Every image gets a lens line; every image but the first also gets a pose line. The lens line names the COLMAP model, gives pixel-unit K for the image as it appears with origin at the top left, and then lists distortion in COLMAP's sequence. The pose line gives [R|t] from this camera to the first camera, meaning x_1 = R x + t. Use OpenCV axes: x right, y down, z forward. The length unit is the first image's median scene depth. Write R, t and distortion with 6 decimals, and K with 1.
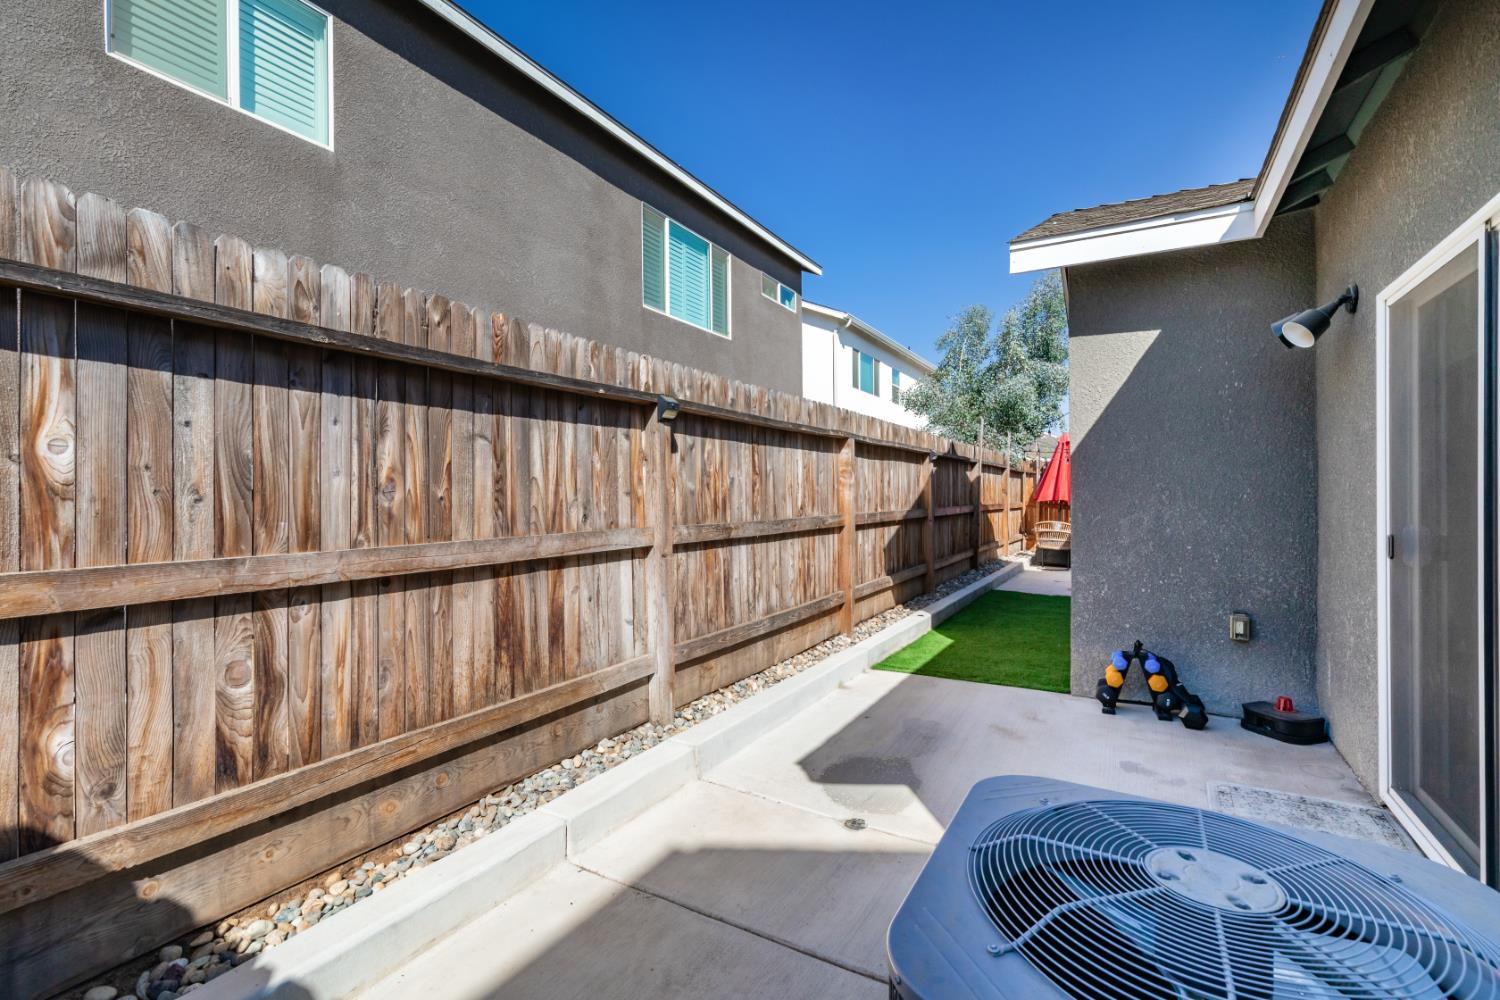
lens RADIAL K [[678.6, 0, 746.8], [0, 678.6, 493.3], [0, 0, 1]] dist [0.010143, -0.001946]
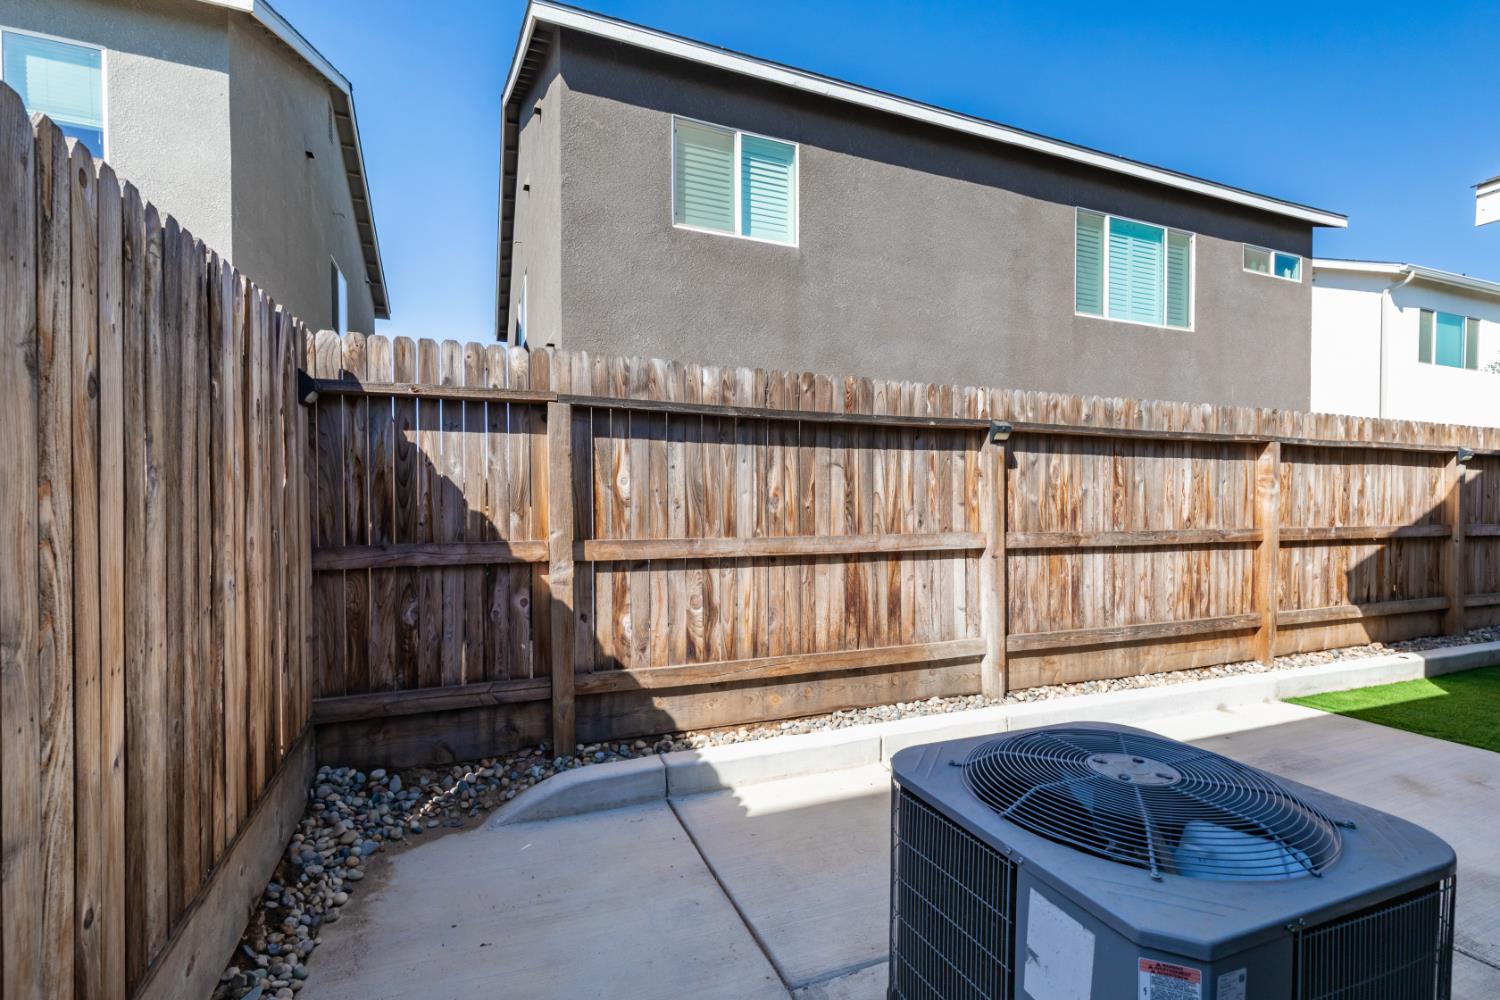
lens RADIAL K [[678.6, 0, 762.4], [0, 678.6, 527.9], [0, 0, 1]] dist [0.010143, -0.001946]
pose [[0.790211, 0.021415, -0.612461, 0.313957], [-0.001183, 0.999441, 0.033419, 0.002567], [0.612834, -0.025684, 0.789794, -0.201964]]
